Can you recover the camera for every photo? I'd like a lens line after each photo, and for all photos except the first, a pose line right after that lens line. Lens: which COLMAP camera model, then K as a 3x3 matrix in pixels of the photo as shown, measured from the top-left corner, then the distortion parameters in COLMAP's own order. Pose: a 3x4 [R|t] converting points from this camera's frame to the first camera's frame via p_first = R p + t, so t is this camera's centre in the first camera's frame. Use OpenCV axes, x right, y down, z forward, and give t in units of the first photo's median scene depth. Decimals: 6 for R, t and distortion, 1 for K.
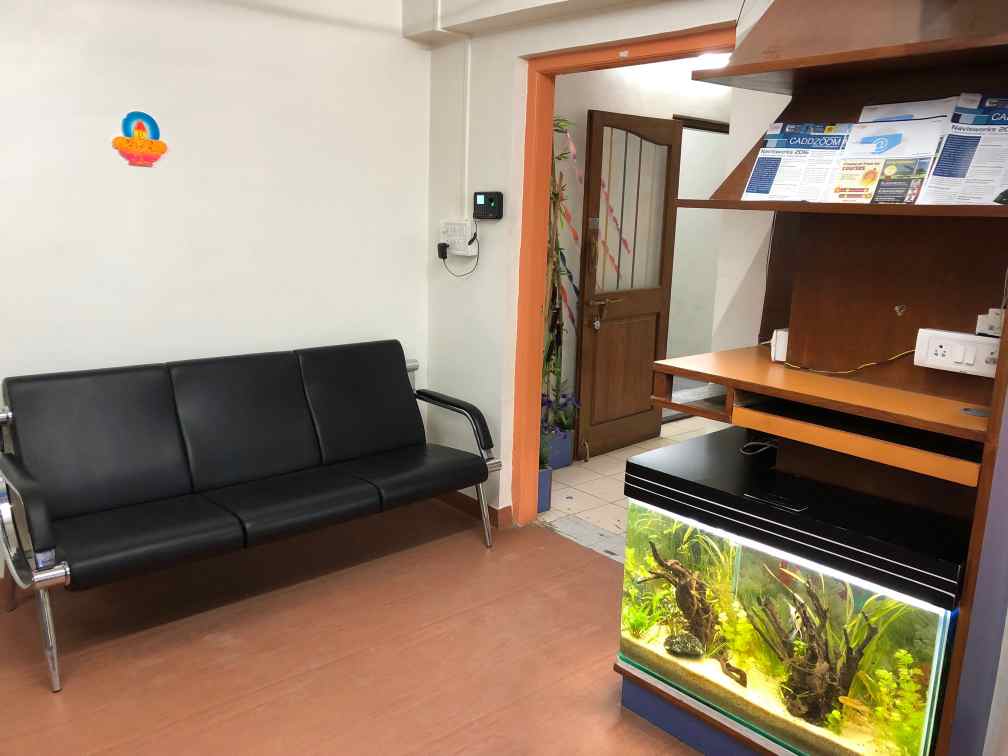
lens RADIAL K [[826.7, 0, 504.0], [0, 826.7, 378.0], [0, 0, 1]] dist [0.023375, -0.007185]
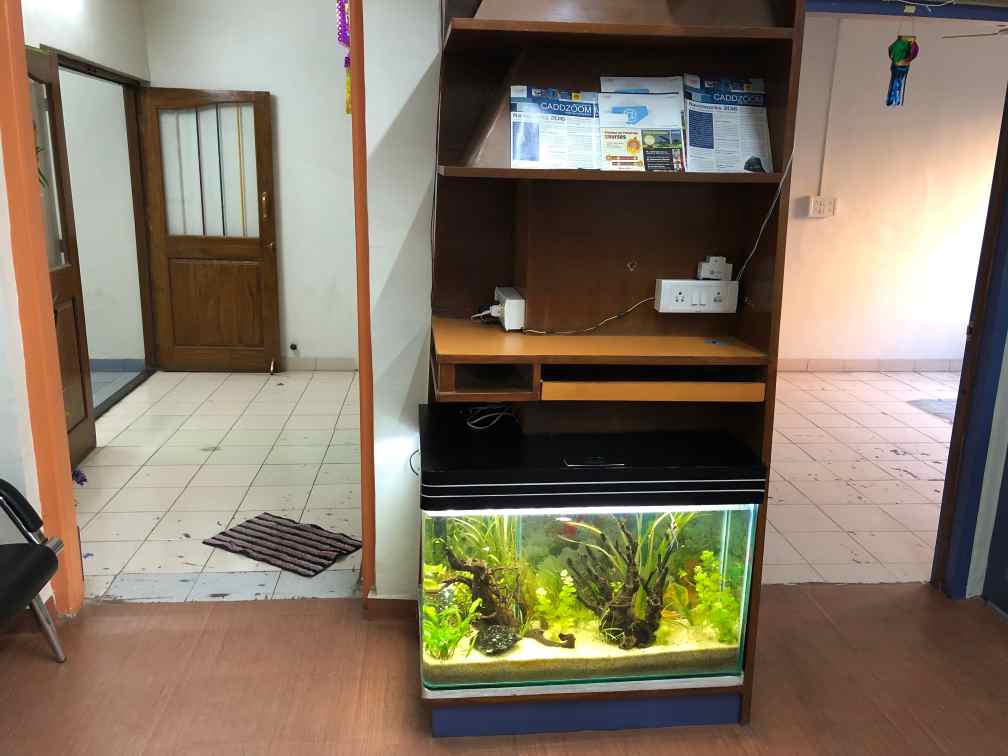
lens RADIAL K [[826.7, 0, 504.0], [0, 826.7, 378.0], [0, 0, 1]] dist [0.023375, -0.007185]
pose [[0.588320, -0.212814, 0.780122, -0.548865], [0.164270, 0.976084, 0.142389, -0.126932], [-0.791767, 0.044380, 0.609209, 0.486323]]
